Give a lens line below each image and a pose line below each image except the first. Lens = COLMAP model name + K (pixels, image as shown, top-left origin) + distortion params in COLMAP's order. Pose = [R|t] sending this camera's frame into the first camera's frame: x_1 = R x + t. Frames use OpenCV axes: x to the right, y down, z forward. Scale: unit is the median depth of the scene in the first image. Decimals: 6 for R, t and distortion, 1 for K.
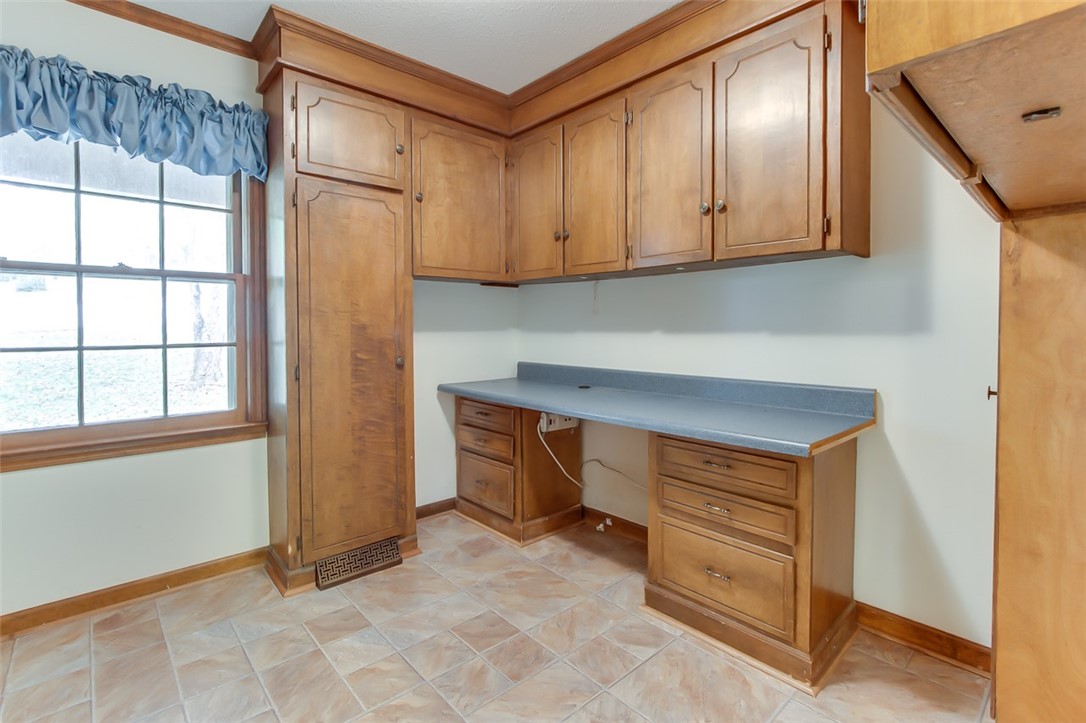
lens RADIAL K [[504.5, 0, 537.0], [0, 504.5, 349.0], [0, 0, 1]] dist [-0.002019, 0.000844]
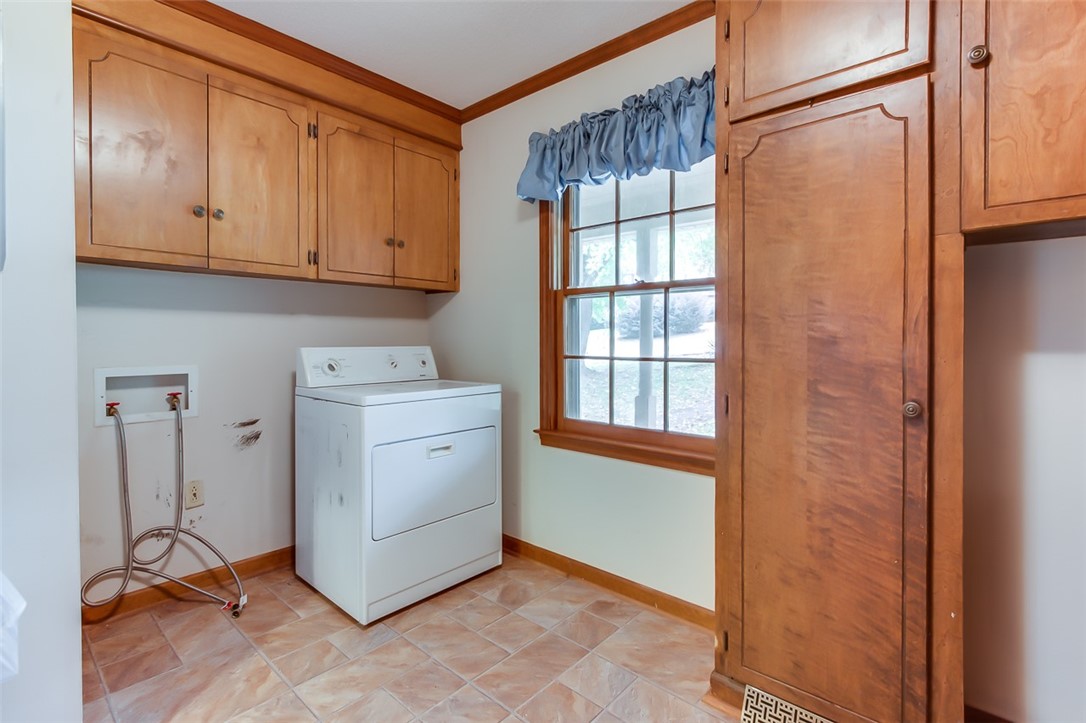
lens RADIAL K [[504.5, 0, 537.0], [0, 504.5, 349.0], [0, 0, 1]] dist [-0.002019, 0.000844]
pose [[0.112080, 0.020086, -0.993496, 0.197389], [-0.046518, 0.998806, 0.014945, -0.027939], [0.992610, 0.044540, 0.112880, 0.620148]]
